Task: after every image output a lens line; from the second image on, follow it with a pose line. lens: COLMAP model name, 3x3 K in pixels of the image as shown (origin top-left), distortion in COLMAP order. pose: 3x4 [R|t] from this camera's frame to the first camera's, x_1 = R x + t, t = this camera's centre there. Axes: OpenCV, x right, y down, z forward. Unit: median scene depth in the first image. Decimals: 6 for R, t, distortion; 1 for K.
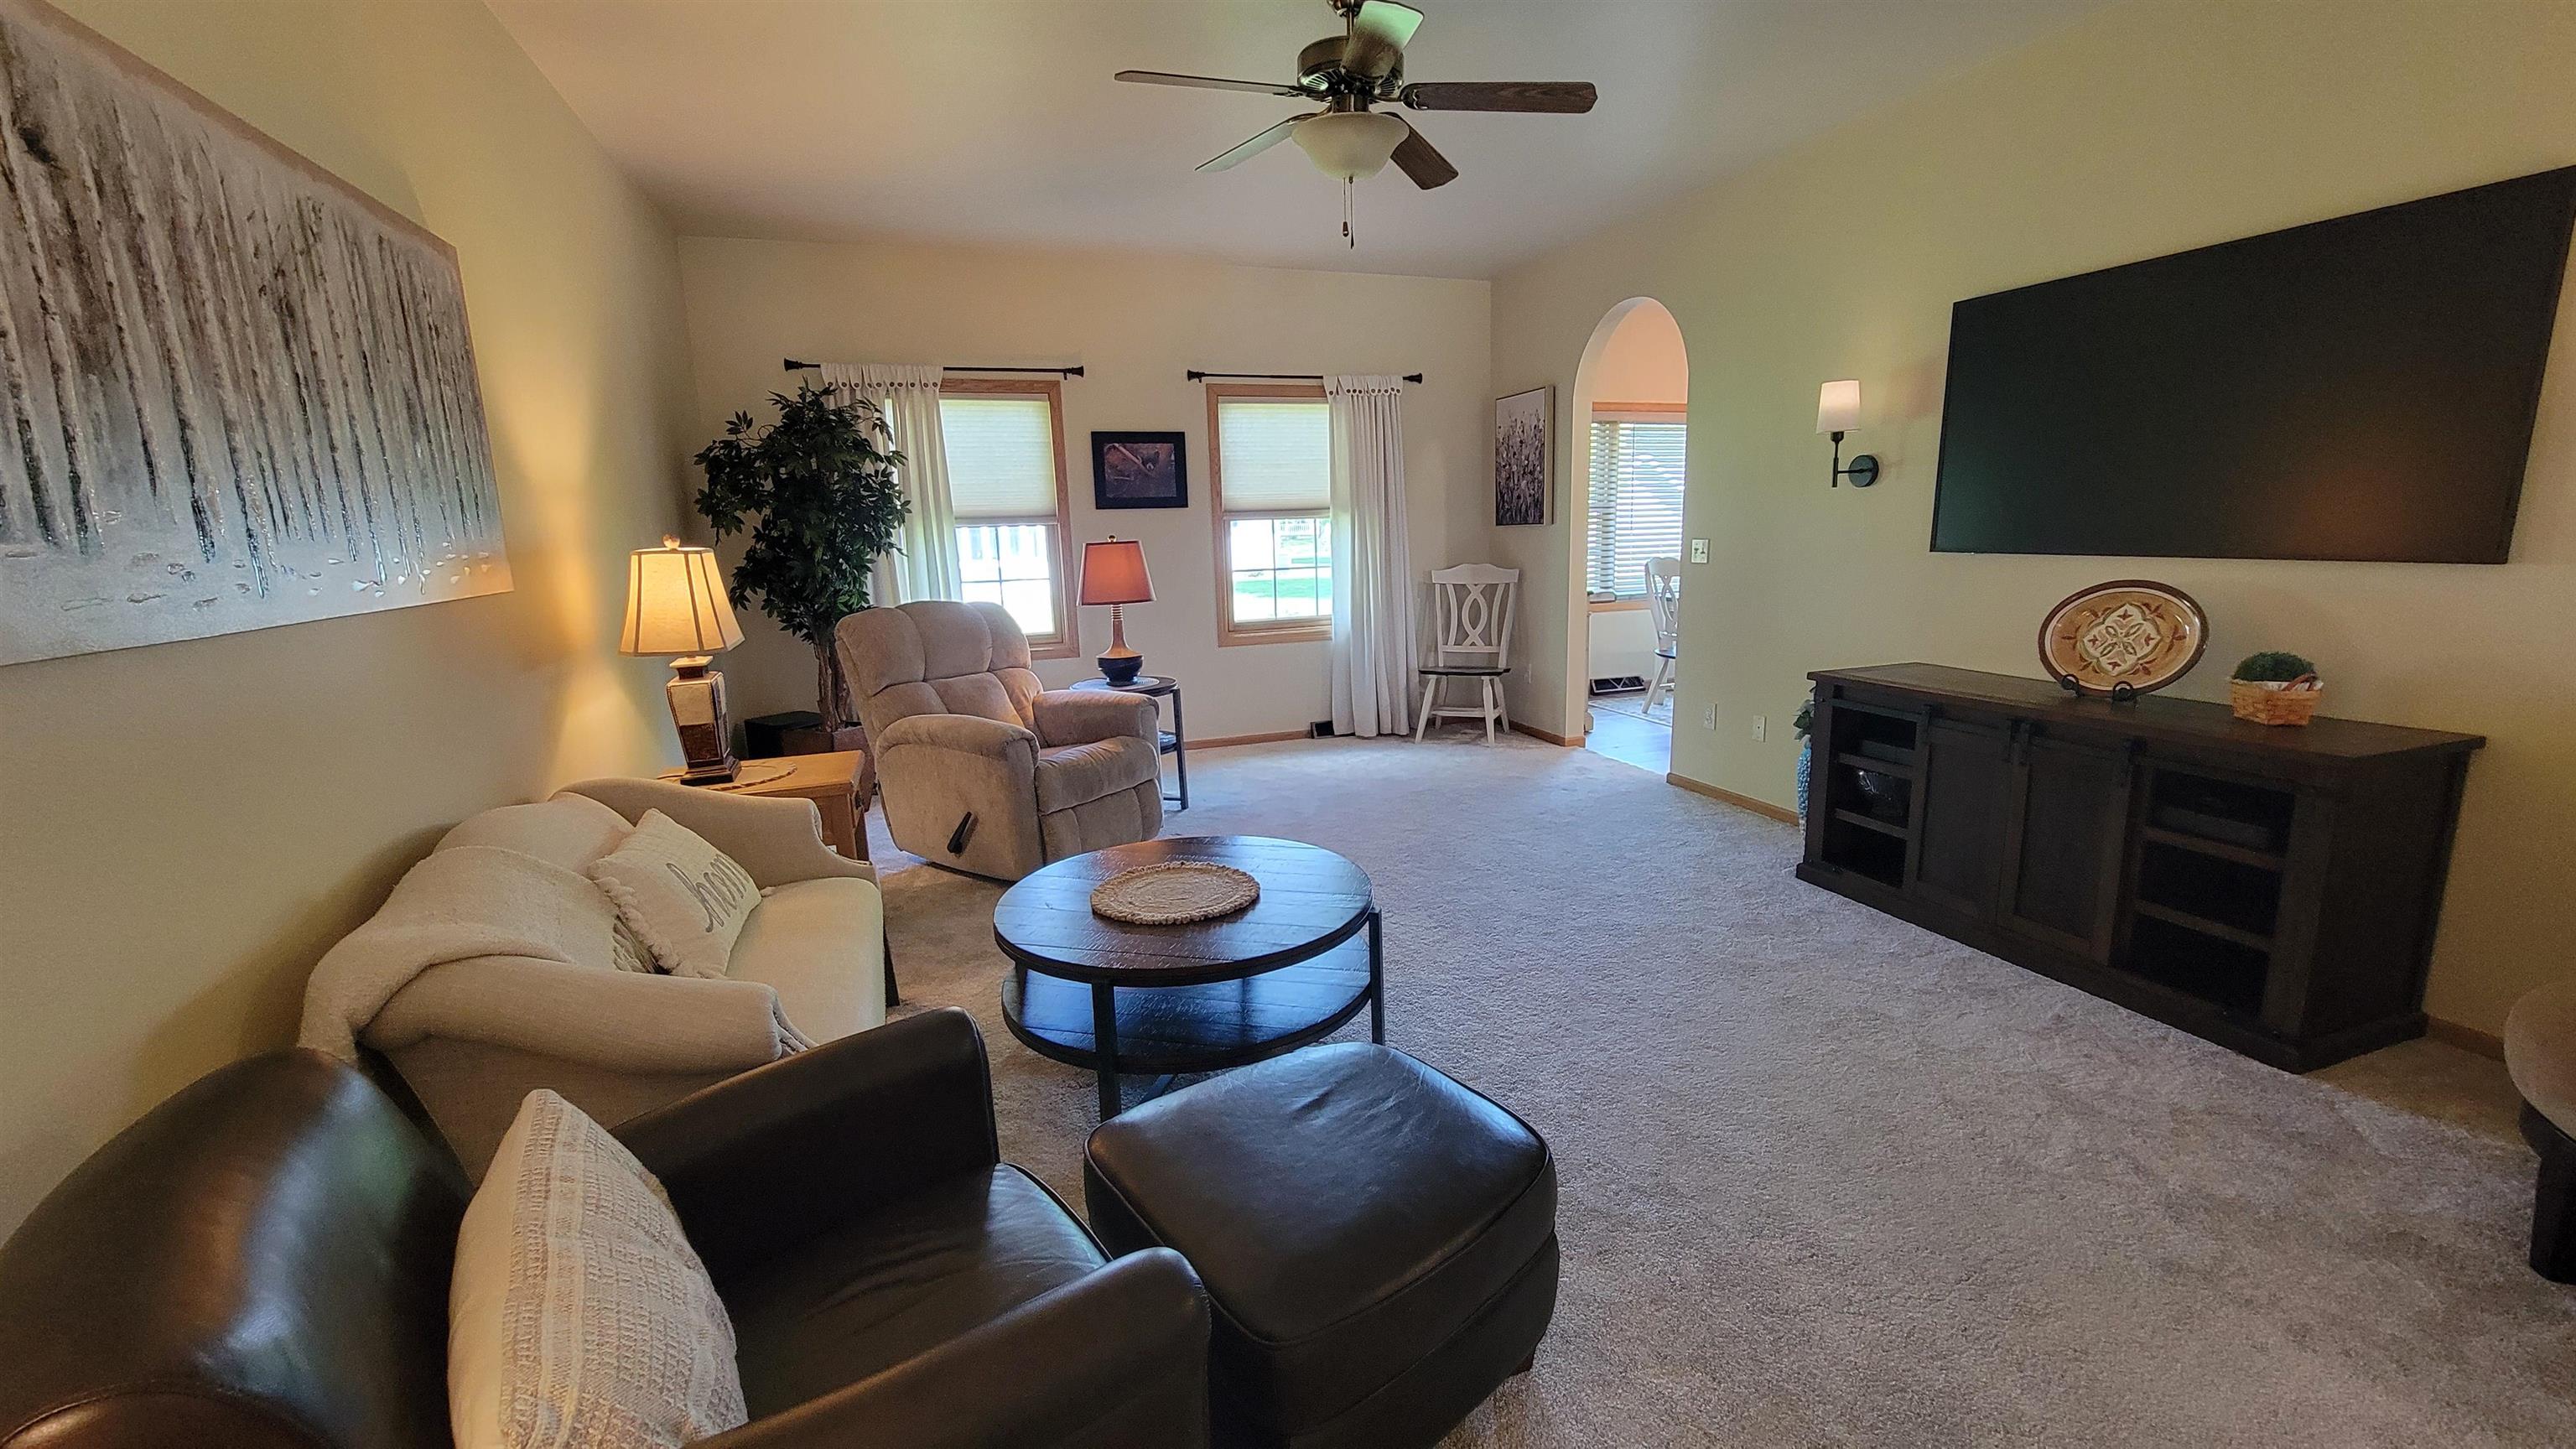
lens RADIAL K [[1050.3, 0, 1288.0], [0, 1050.3, 724.5], [0, 0, 1]] dist [-0.000711, -0.000476]
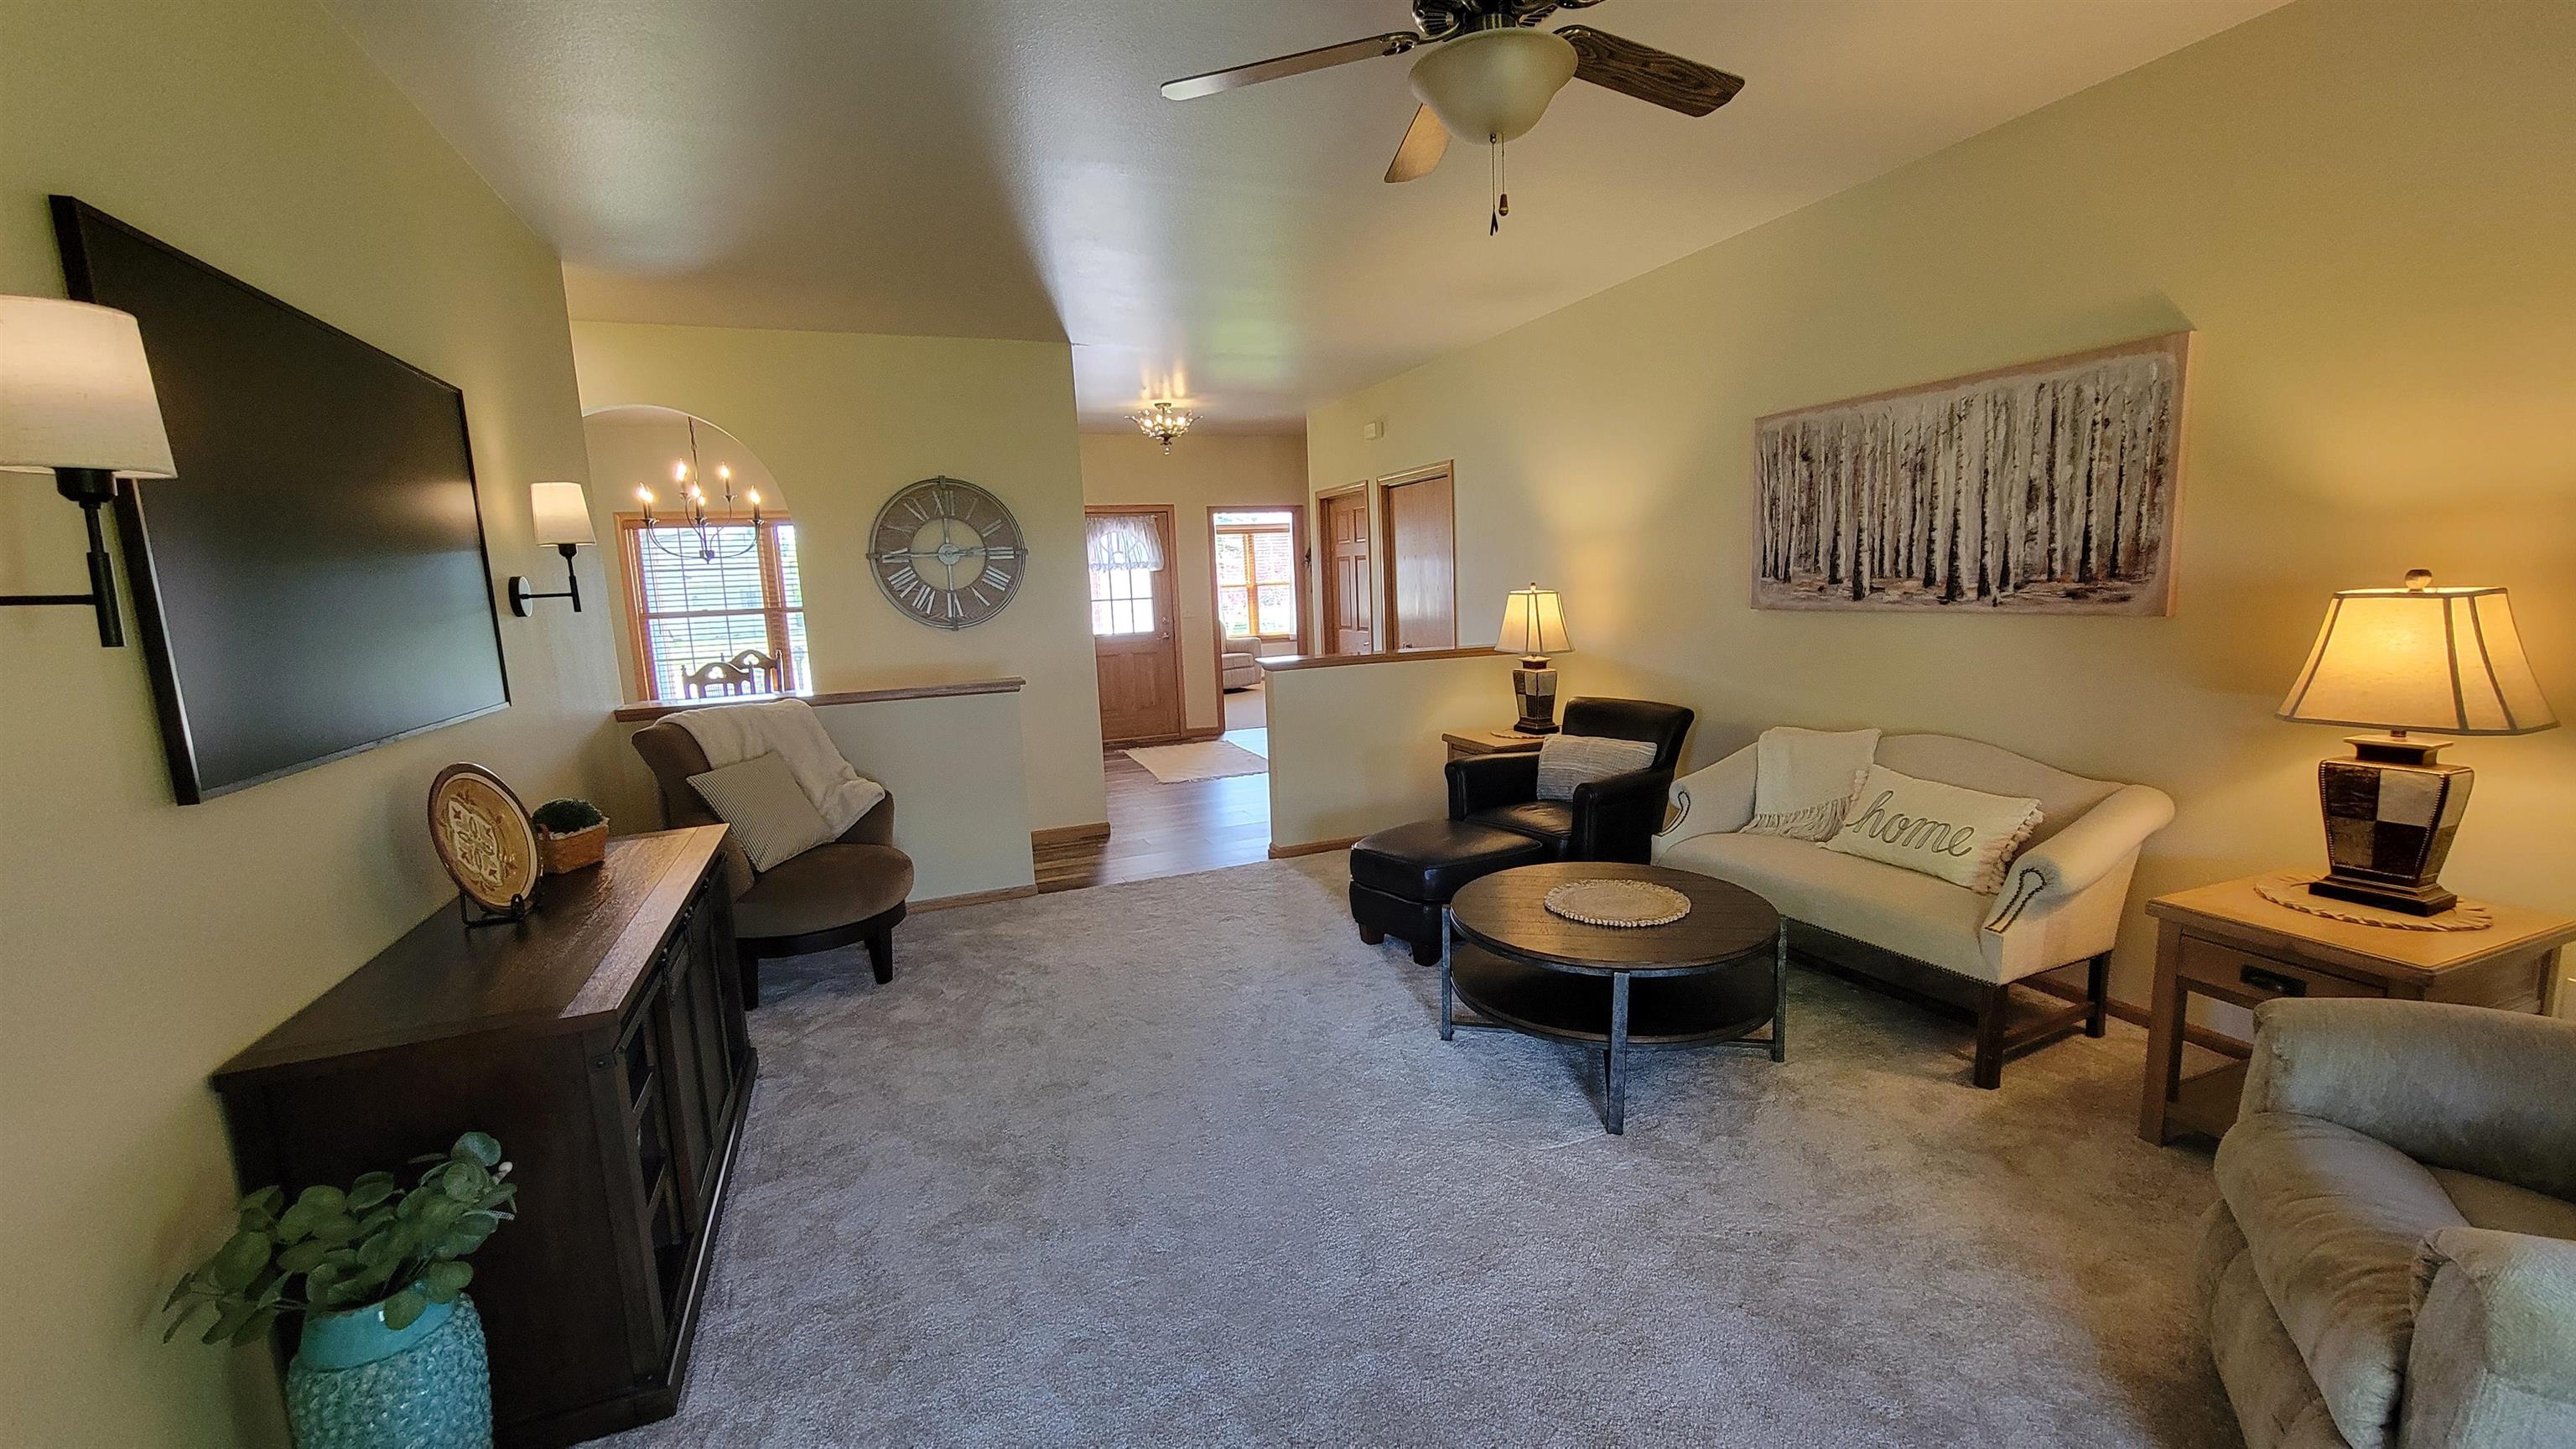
lens RADIAL K [[1050.3, 0, 1288.0], [0, 1050.3, 724.5], [0, 0, 1]] dist [-0.000711, -0.000476]
pose [[-0.995862, 0.083304, -0.036330, 0.438962], [0.066978, 0.942940, 0.326157, -0.694520], [0.061427, 0.322373, -0.944617, 3.138759]]
